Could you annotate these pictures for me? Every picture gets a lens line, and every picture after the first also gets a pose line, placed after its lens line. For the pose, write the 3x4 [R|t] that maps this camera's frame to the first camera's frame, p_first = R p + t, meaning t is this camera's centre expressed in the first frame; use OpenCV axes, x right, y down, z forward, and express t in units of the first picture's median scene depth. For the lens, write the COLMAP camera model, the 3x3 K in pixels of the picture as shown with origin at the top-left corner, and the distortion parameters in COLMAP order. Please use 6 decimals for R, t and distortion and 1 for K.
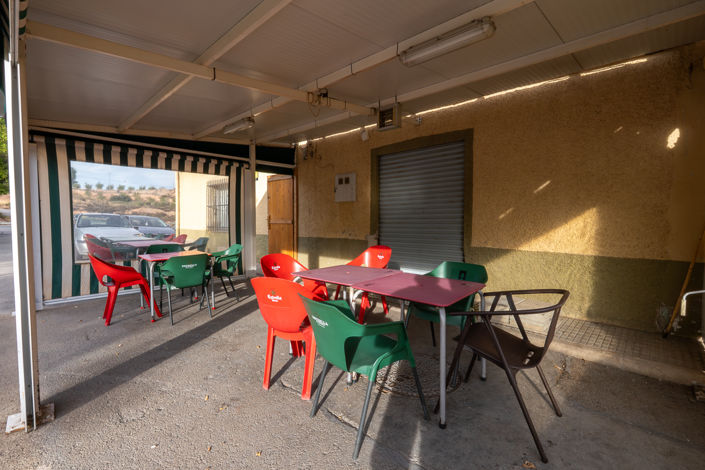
lens RADIAL K [[320.3, 0, 352.5], [0, 320.3, 235.0], [0, 0, 1]] dist [-0.003011, -0.000448]
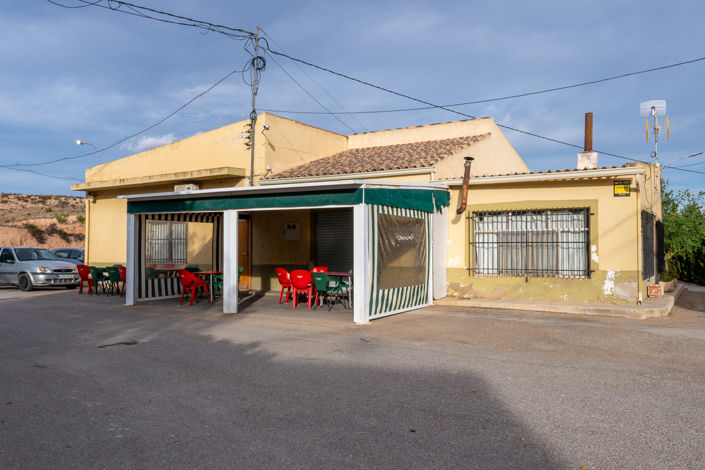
lens RADIAL K [[566.5, 0, 352.5], [0, 566.5, 235.0], [0, 0, 1]] dist [0.007622, 0.002895]
pose [[0.971339, -0.001615, 0.237695, -0.383615], [0.019155, 0.997257, -0.071499, 0.069179], [-0.236927, 0.074003, 0.968705, -1.677705]]
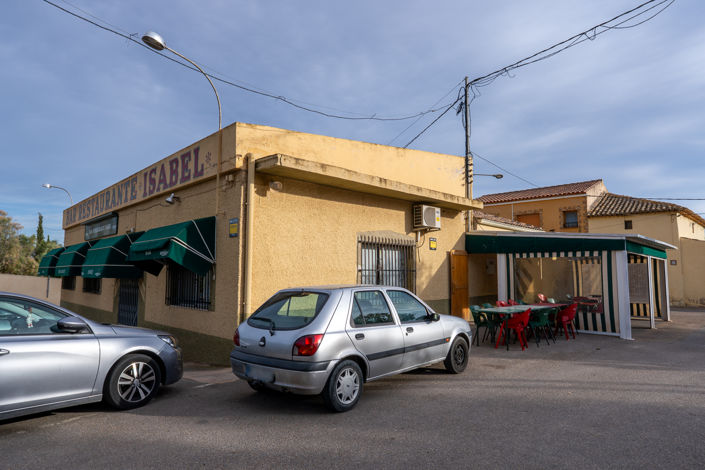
lens RADIAL K [[442.9, 0, 352.5], [0, 442.9, 235.0], [0, 0, 1]] dist [0.000201, 0.000087]
pose [[-0.011076, 0.091355, 0.995757, -2.454238], [0.052801, 0.994482, -0.090650, -0.137235], [-0.998544, 0.051573, -0.015839, 1.779655]]
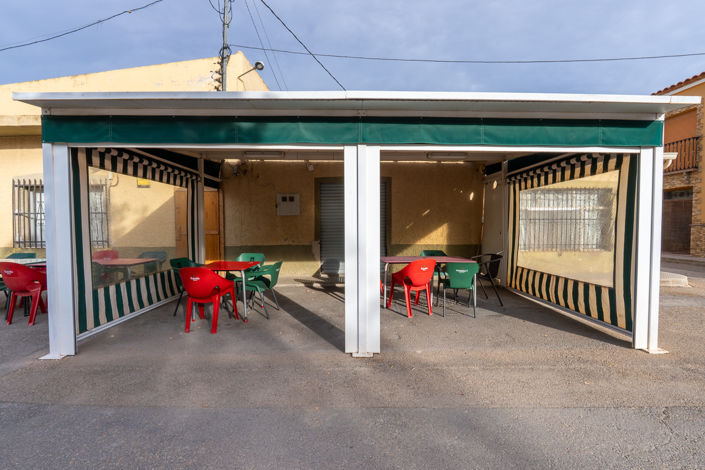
lens RADIAL K [[318.5, 0, 352.5], [0, 318.5, 235.0], [0, 0, 1]] dist [-0.001221, -0.000470]
pose [[0.705908, -0.029248, 0.707699, -0.728103], [0.043078, 0.999070, -0.001679, -0.014780], [-0.706992, 0.031672, 0.706512, -0.056362]]
